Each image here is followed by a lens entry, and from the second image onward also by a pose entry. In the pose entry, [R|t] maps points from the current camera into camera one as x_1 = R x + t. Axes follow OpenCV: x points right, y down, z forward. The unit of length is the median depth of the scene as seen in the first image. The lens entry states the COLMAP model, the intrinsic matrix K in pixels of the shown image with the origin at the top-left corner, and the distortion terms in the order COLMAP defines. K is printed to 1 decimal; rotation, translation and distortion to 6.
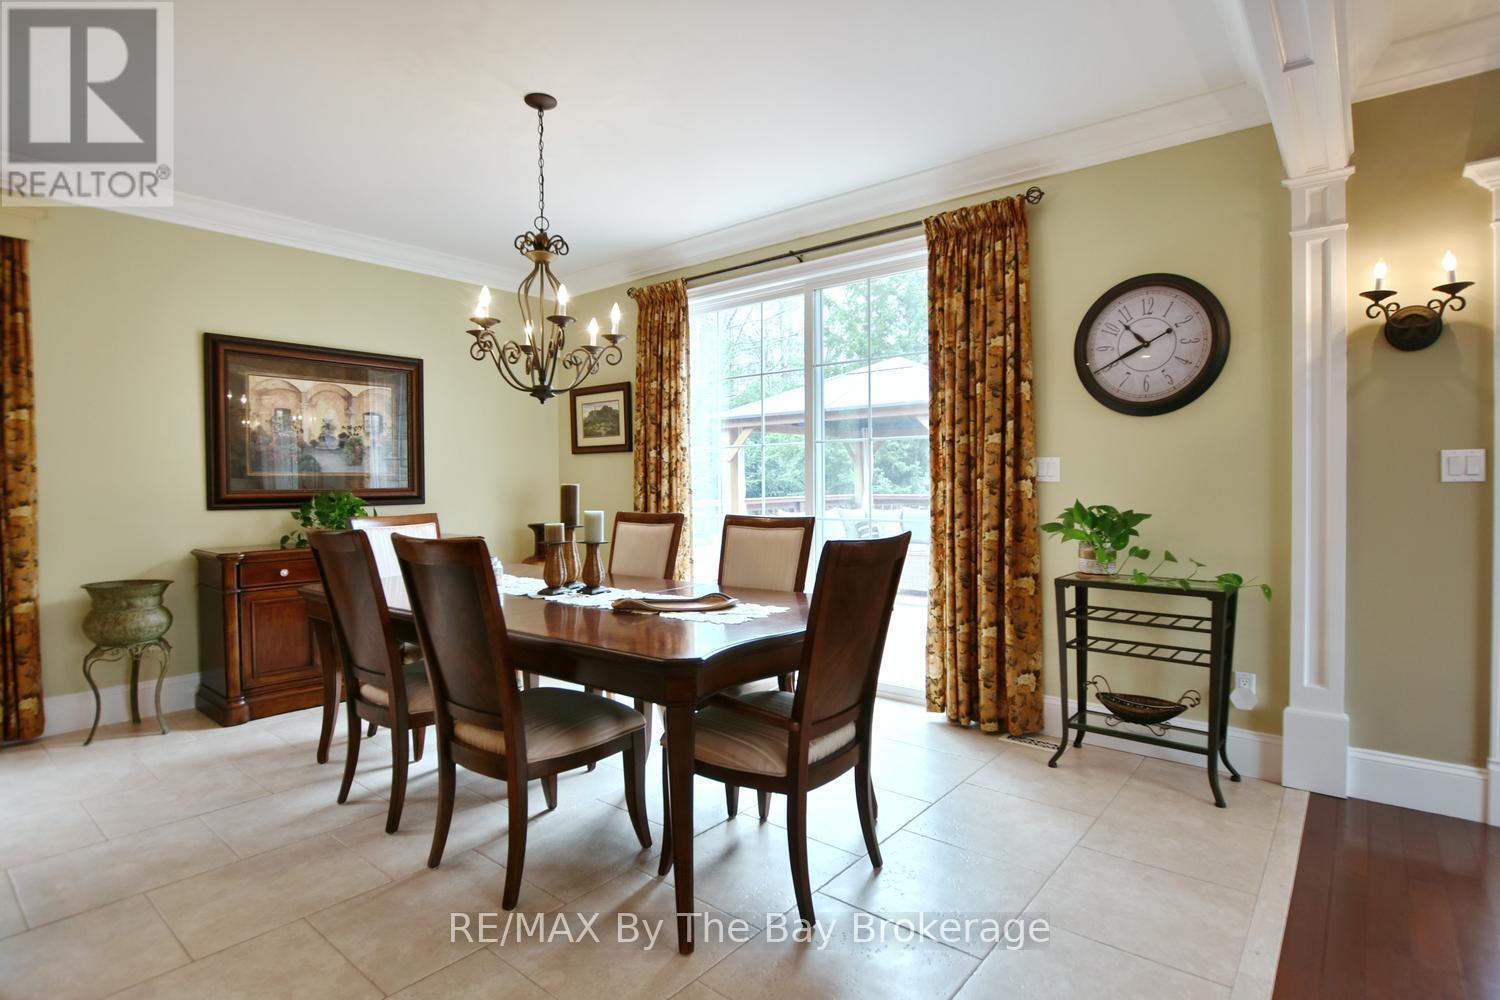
lens RADIAL K [[737.7, 0, 788.8], [0, 737.7, 499.7], [0, 0, 1]] dist [-0.011338, 0.000150]
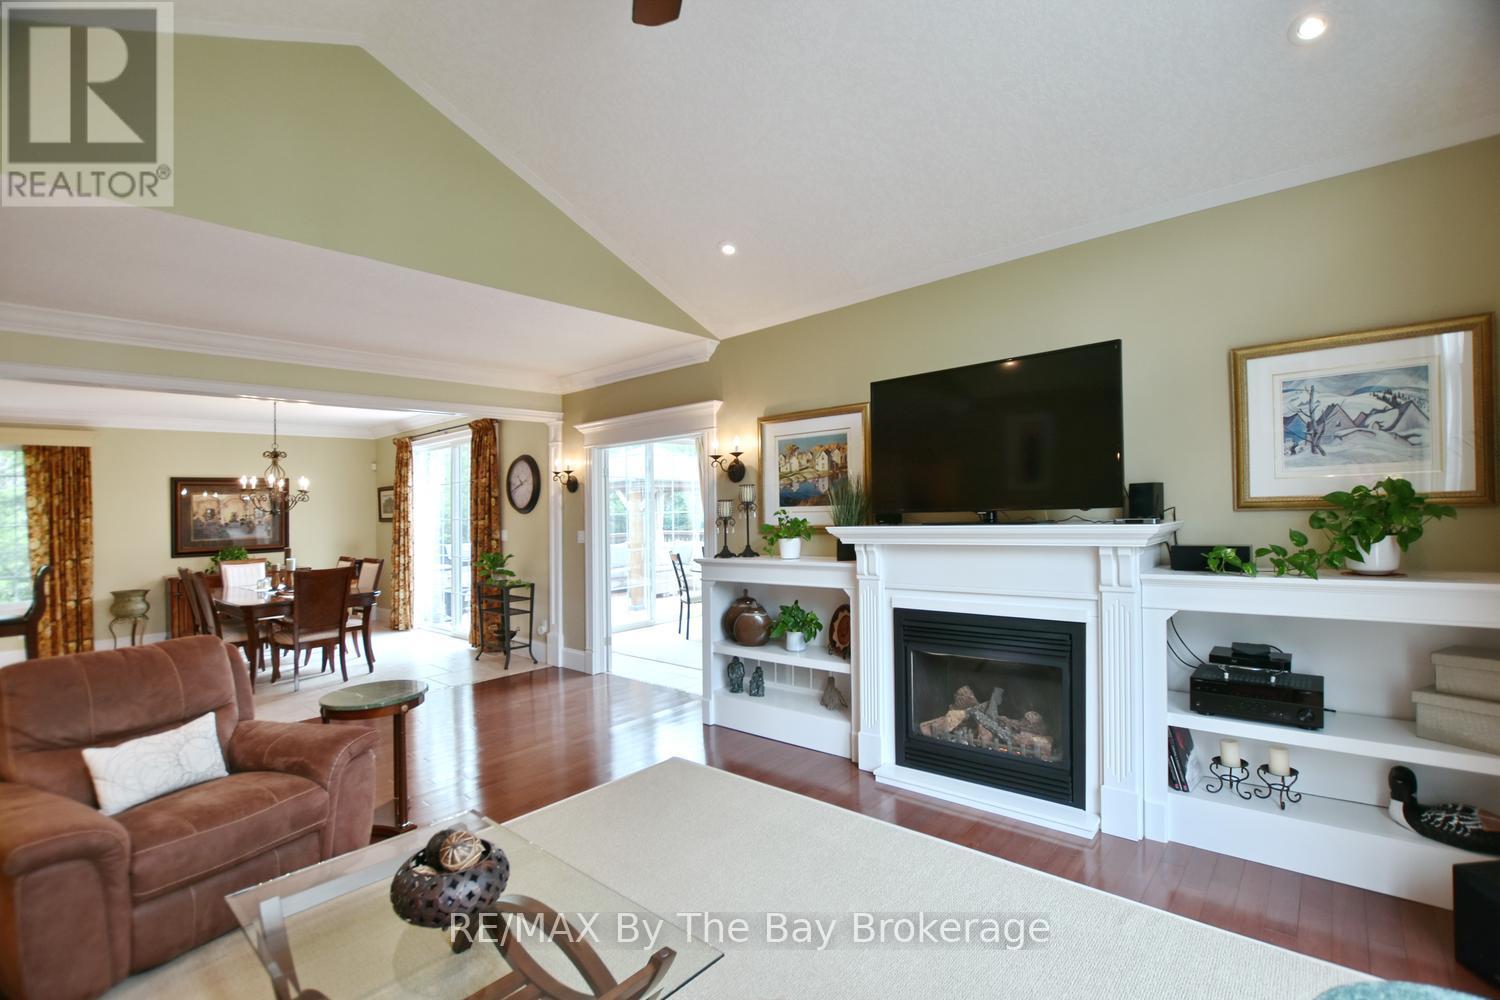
lens RADIAL K [[684.6, 0, 811.7], [0, 684.6, 494.9], [0, 0, 1]] dist [-0.017283, 0.001200]
pose [[0.998861, -0.023153, -0.041710, 1.406483], [0.021621, 0.999088, -0.036812, -0.068080], [0.042524, 0.035868, 0.998451, -1.095481]]
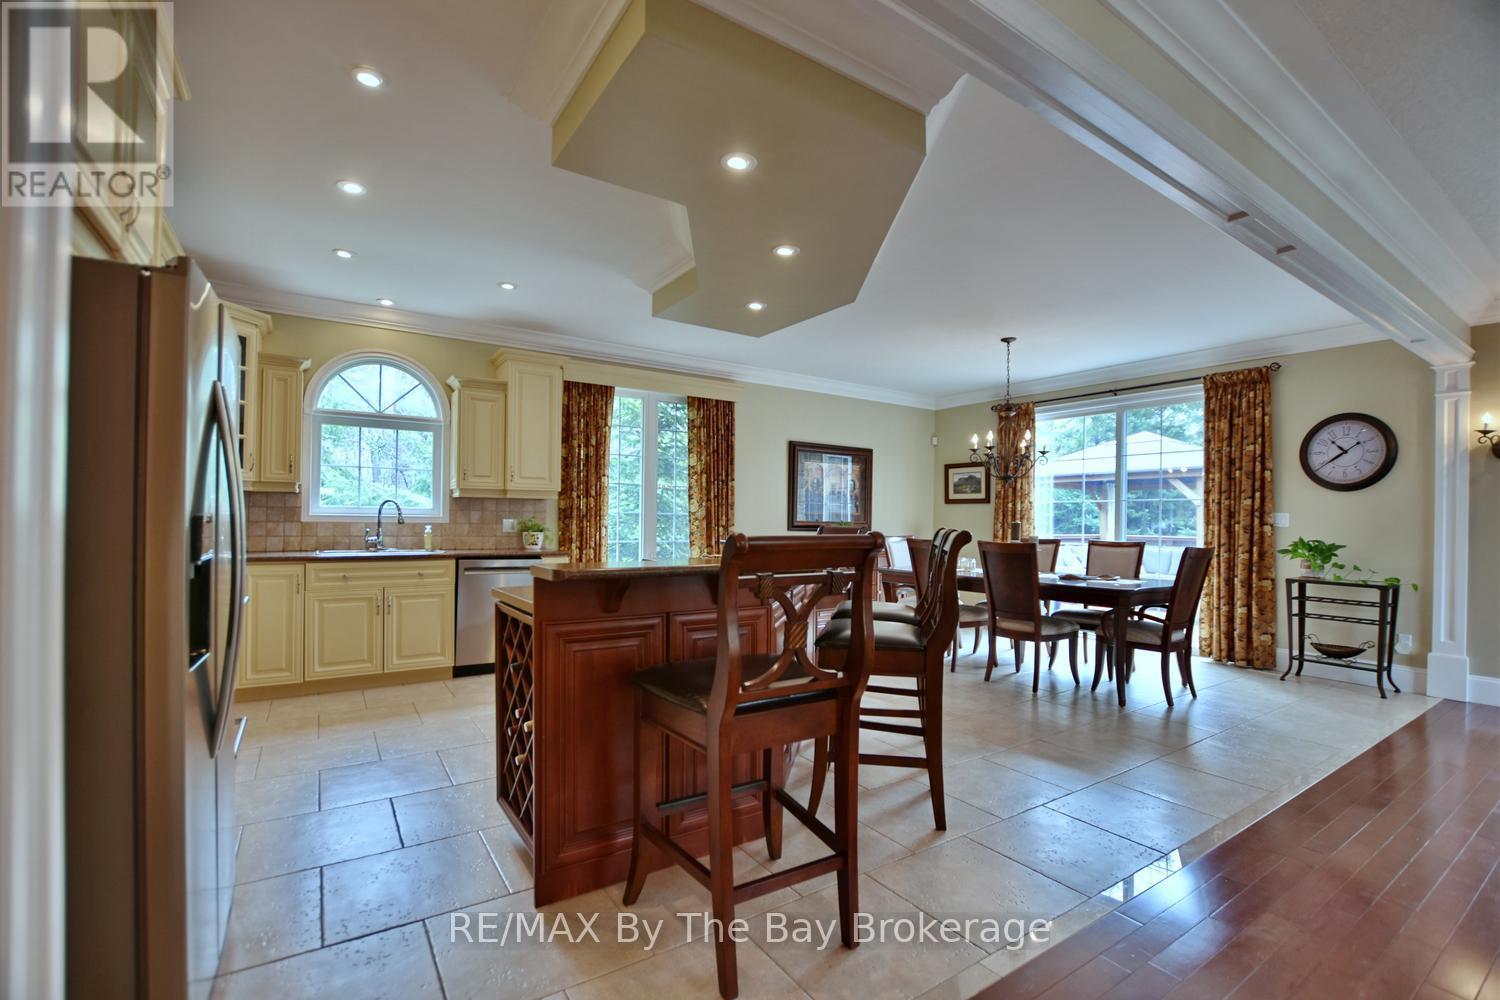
lens RADIAL K [[684.6, 0, 787.0], [0, 684.6, 523.5], [0, 0, 1]] dist [-0.017283, 0.001200]
pose [[0.962794, 0.023747, -0.269191, -0.353278], [-0.029897, 0.999377, -0.018769, 0.033779], [0.268578, 0.026119, 0.962904, -0.889973]]
